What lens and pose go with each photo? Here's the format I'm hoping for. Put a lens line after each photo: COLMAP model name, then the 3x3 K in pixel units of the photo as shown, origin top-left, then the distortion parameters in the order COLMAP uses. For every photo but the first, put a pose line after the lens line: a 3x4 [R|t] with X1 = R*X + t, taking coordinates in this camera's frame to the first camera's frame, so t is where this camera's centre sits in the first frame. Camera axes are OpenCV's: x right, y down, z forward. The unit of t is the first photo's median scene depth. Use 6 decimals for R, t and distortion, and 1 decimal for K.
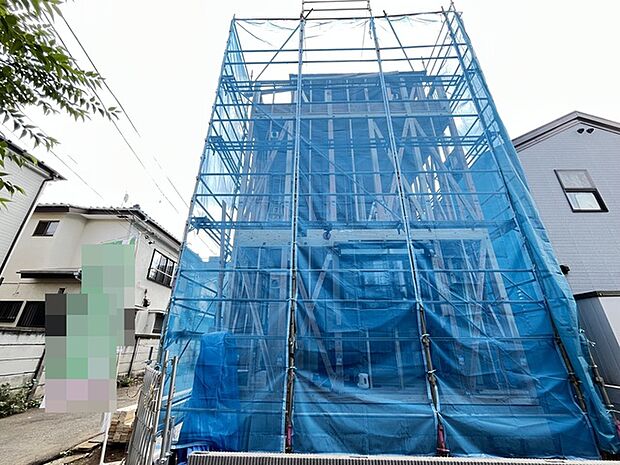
lens RADIAL K [[254.8, 0, 307.5], [0, 254.8, 233.7], [0, 0, 1]] dist [-0.001152, -0.000447]
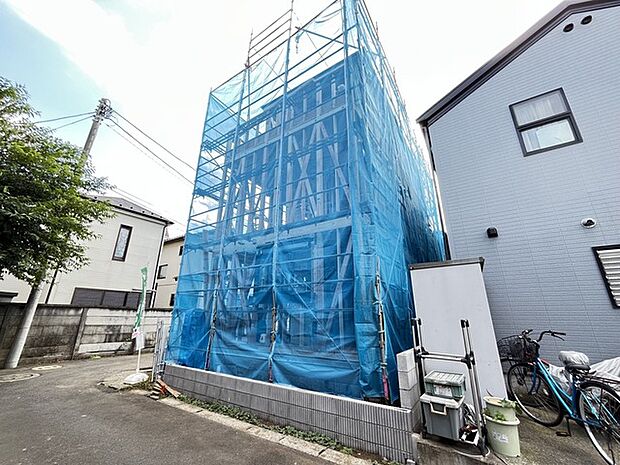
lens RADIAL K [[254.8, 0, 307.5], [0, 254.8, 233.7], [0, 0, 1]] dist [-0.001152, -0.000447]
pose [[0.849191, -0.165680, -0.501424, 0.794197], [0.208481, 0.977564, 0.030068, -0.012889], [0.485192, -0.130071, 0.864679, -0.060929]]
